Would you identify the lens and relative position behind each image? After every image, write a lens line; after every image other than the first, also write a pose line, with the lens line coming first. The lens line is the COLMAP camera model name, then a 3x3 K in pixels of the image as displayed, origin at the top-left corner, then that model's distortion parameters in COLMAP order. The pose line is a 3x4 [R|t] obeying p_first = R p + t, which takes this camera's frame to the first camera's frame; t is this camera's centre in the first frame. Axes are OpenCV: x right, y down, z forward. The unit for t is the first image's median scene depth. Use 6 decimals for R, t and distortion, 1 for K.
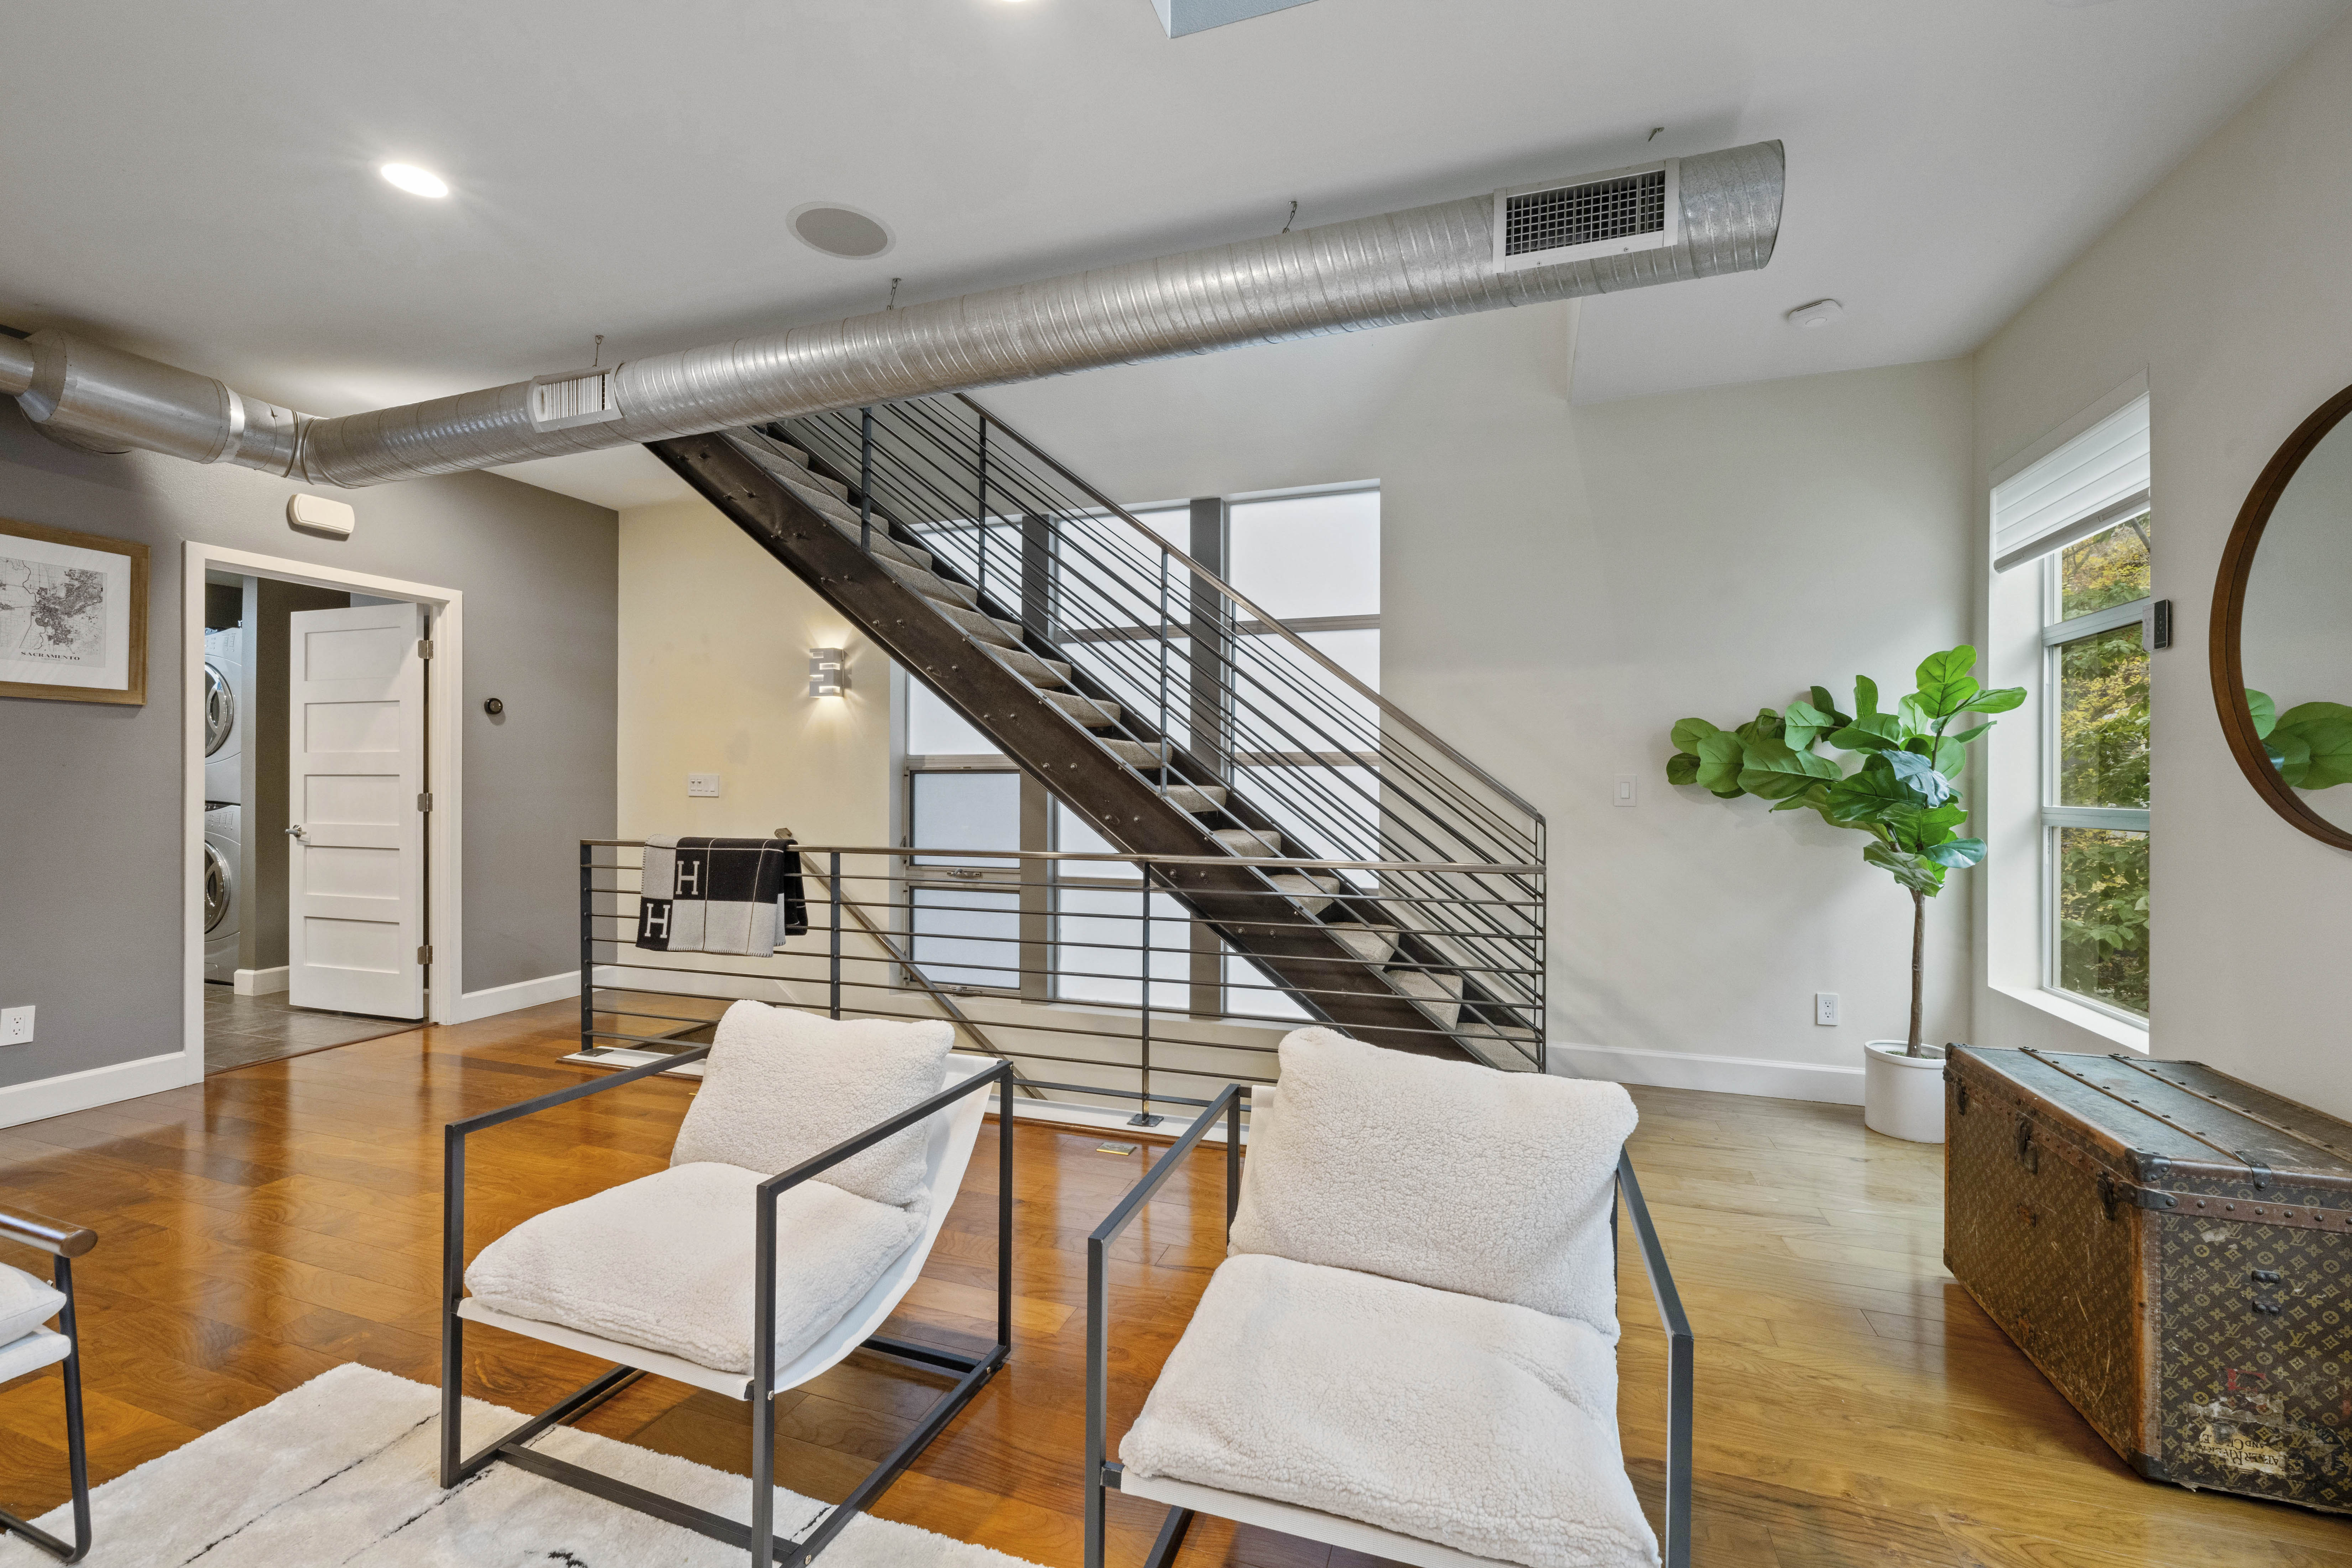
lens RADIAL K [[956.6, 0, 1188.9], [0, 956.6, 791.6], [0, 0, 1]] dist [-0.011030, -0.000284]
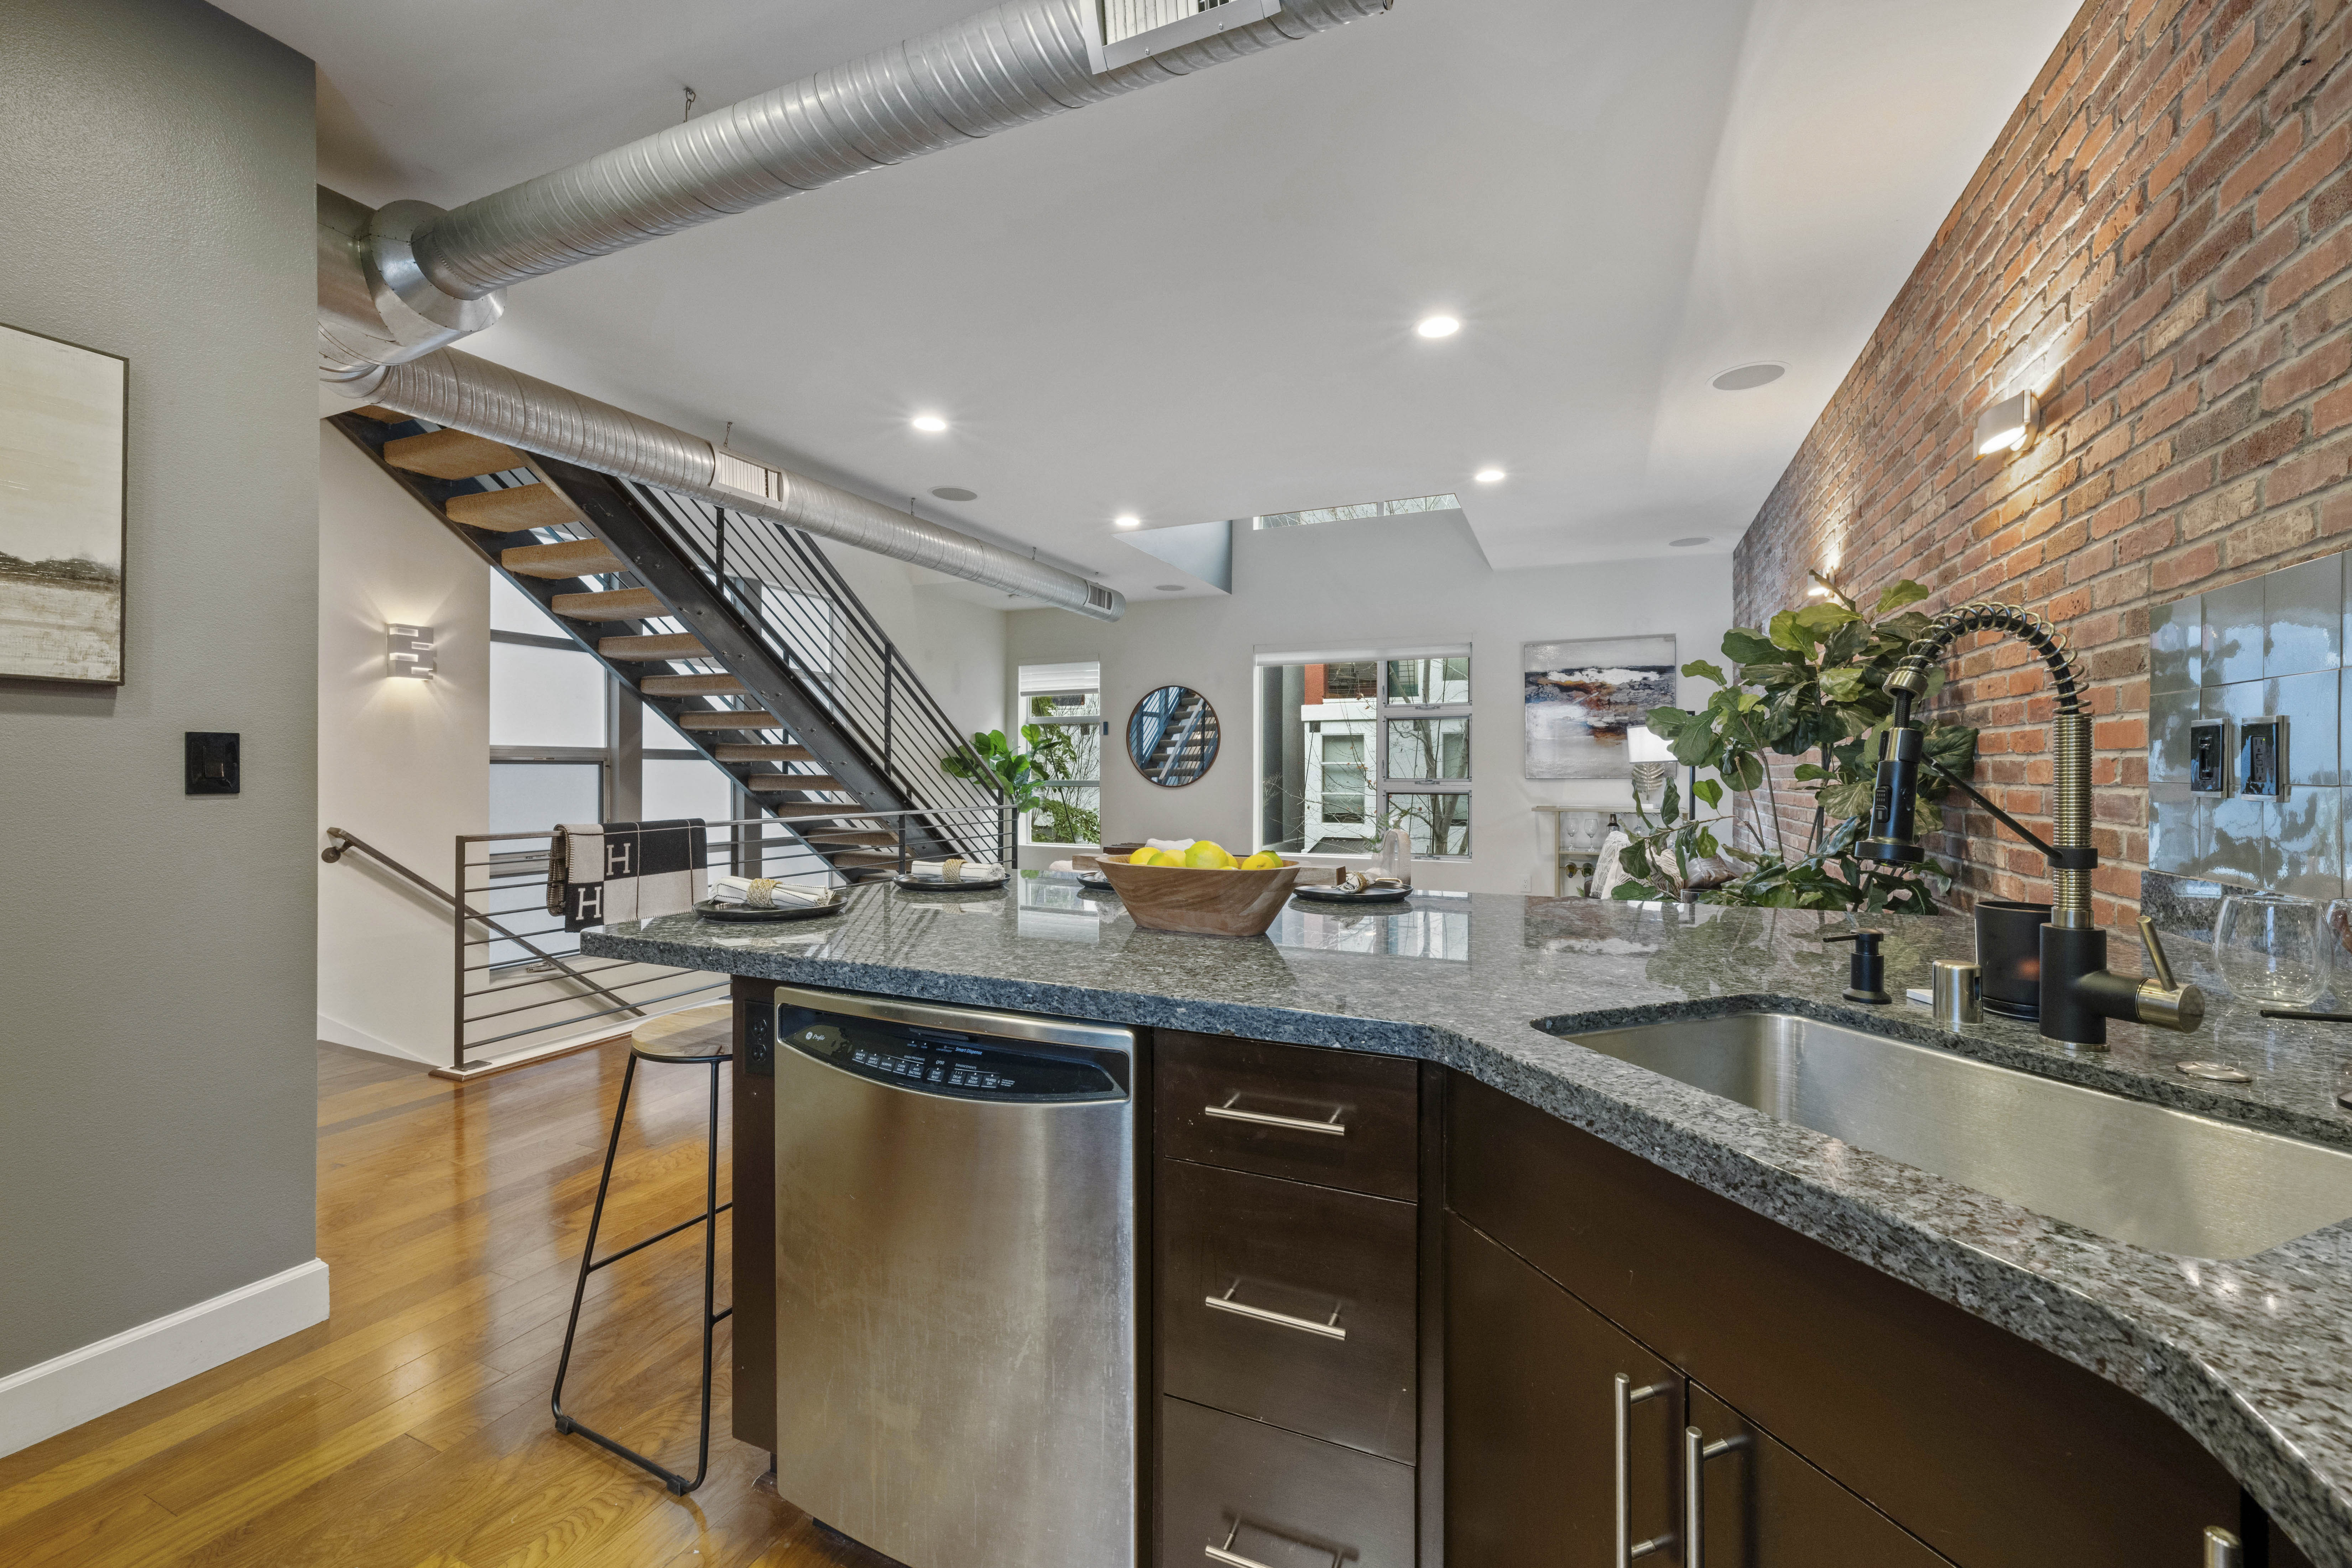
lens RADIAL K [[932.9, 0, 1182.7], [0, 932.9, 772.9], [0, 0, 1]] dist [-0.003490, 0.002375]
pose [[0.092079, -0.004015, 0.995744, -1.571645], [0.005907, 0.999976, 0.003486, -0.010564], [-0.995734, 0.005560, 0.092100, 0.244614]]
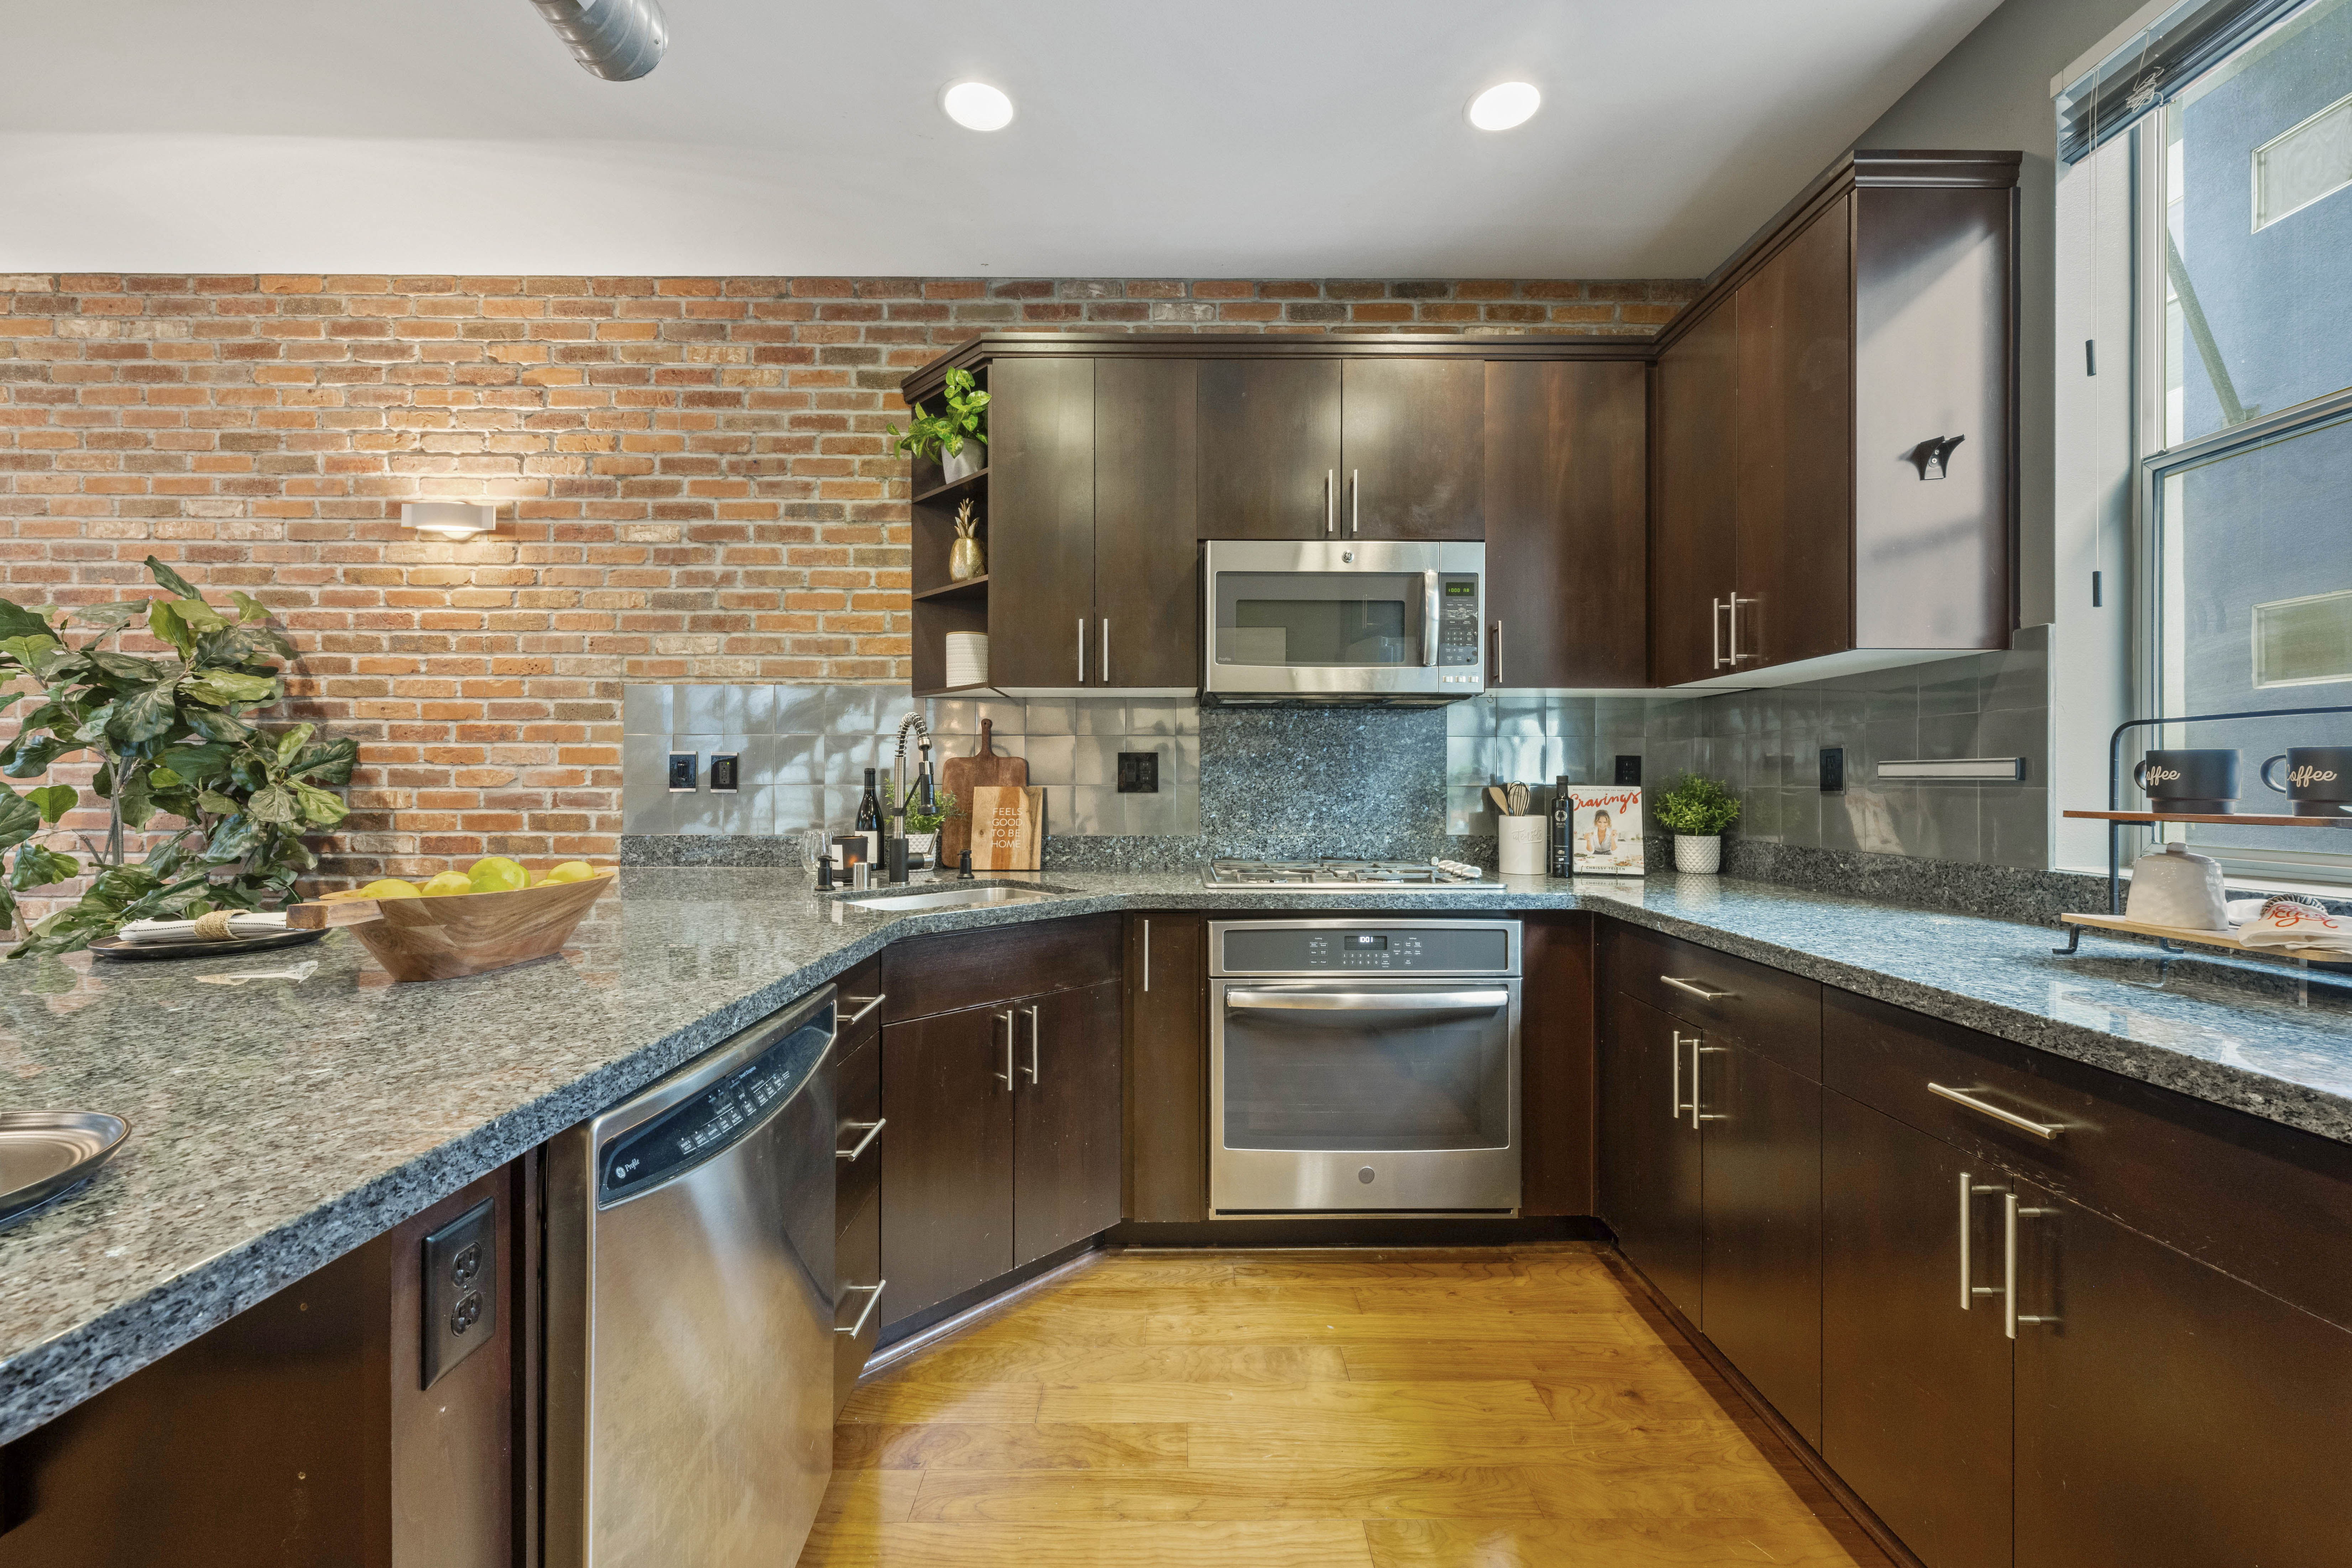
lens RADIAL K [[926.3, 0, 1181.9], [0, 926.3, 782.1], [0, 0, 1]] dist [-0.000522, -0.000085]
pose [[-0.945719, -0.003953, -0.324961, -1.281395], [-0.006423, 0.999958, 0.006528, -0.009661], [0.324921, 0.008261, -0.945705, 0.692330]]
